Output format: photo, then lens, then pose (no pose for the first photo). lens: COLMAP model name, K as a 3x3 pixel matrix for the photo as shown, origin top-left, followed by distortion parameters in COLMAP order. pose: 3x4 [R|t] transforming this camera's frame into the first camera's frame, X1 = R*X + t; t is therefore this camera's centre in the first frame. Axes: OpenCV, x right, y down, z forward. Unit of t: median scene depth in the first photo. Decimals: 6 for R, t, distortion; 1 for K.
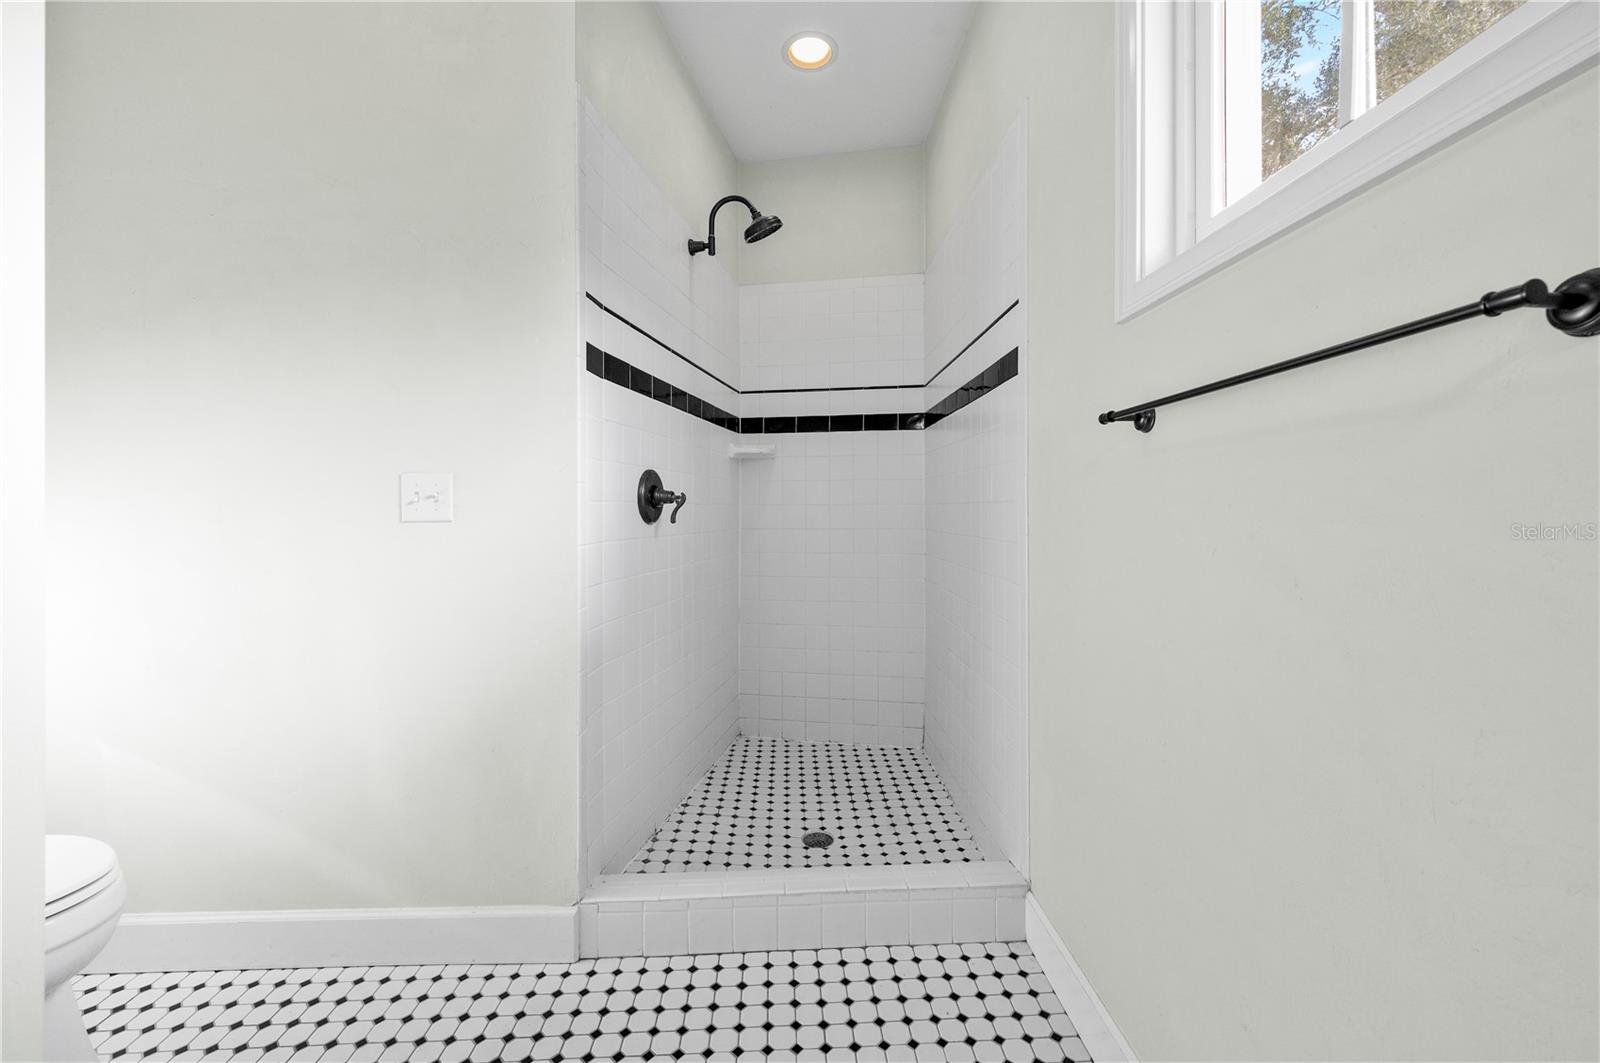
lens RADIAL K [[639.5, 0, 799.4], [0, 639.5, 514.7], [0, 0, 1]] dist [0.000607, 0.000079]
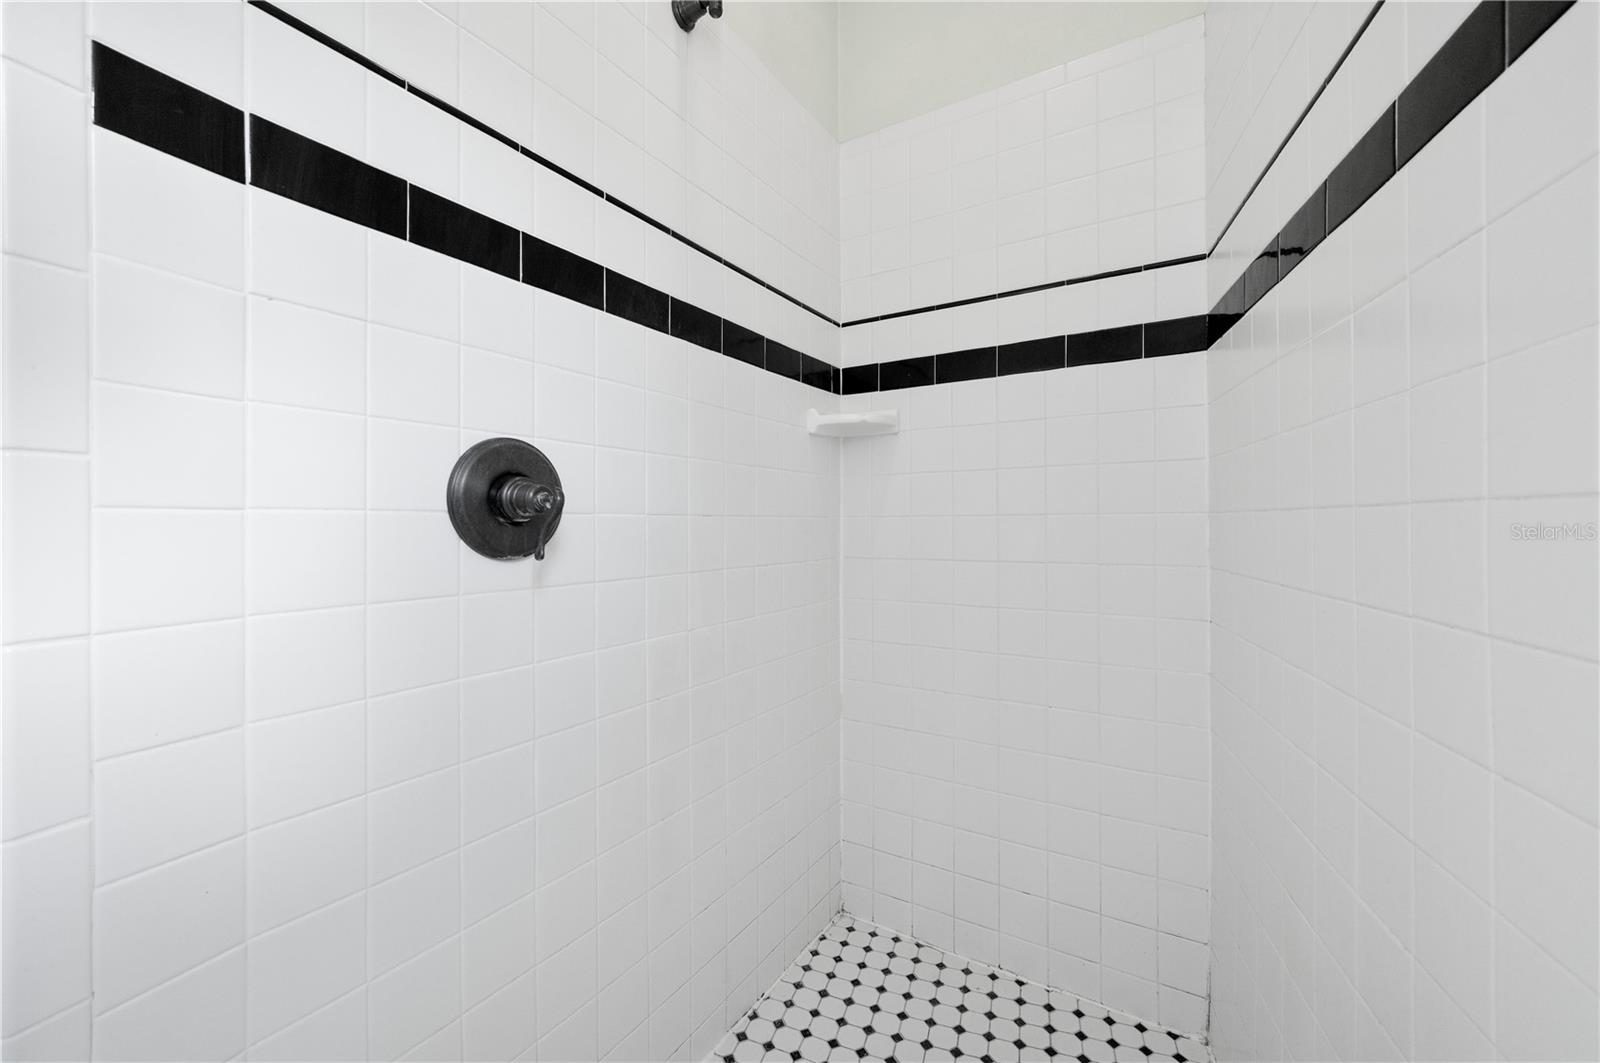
lens RADIAL K [[639.5, 0, 799.4], [0, 639.5, 514.7], [0, 0, 1]] dist [0.000607, 0.000079]
pose [[0.936791, -0.000734, -0.349888, 0.079023], [-0.005214, 0.999857, -0.016056, -0.007812], [0.349850, 0.016866, 0.936654, 0.456139]]
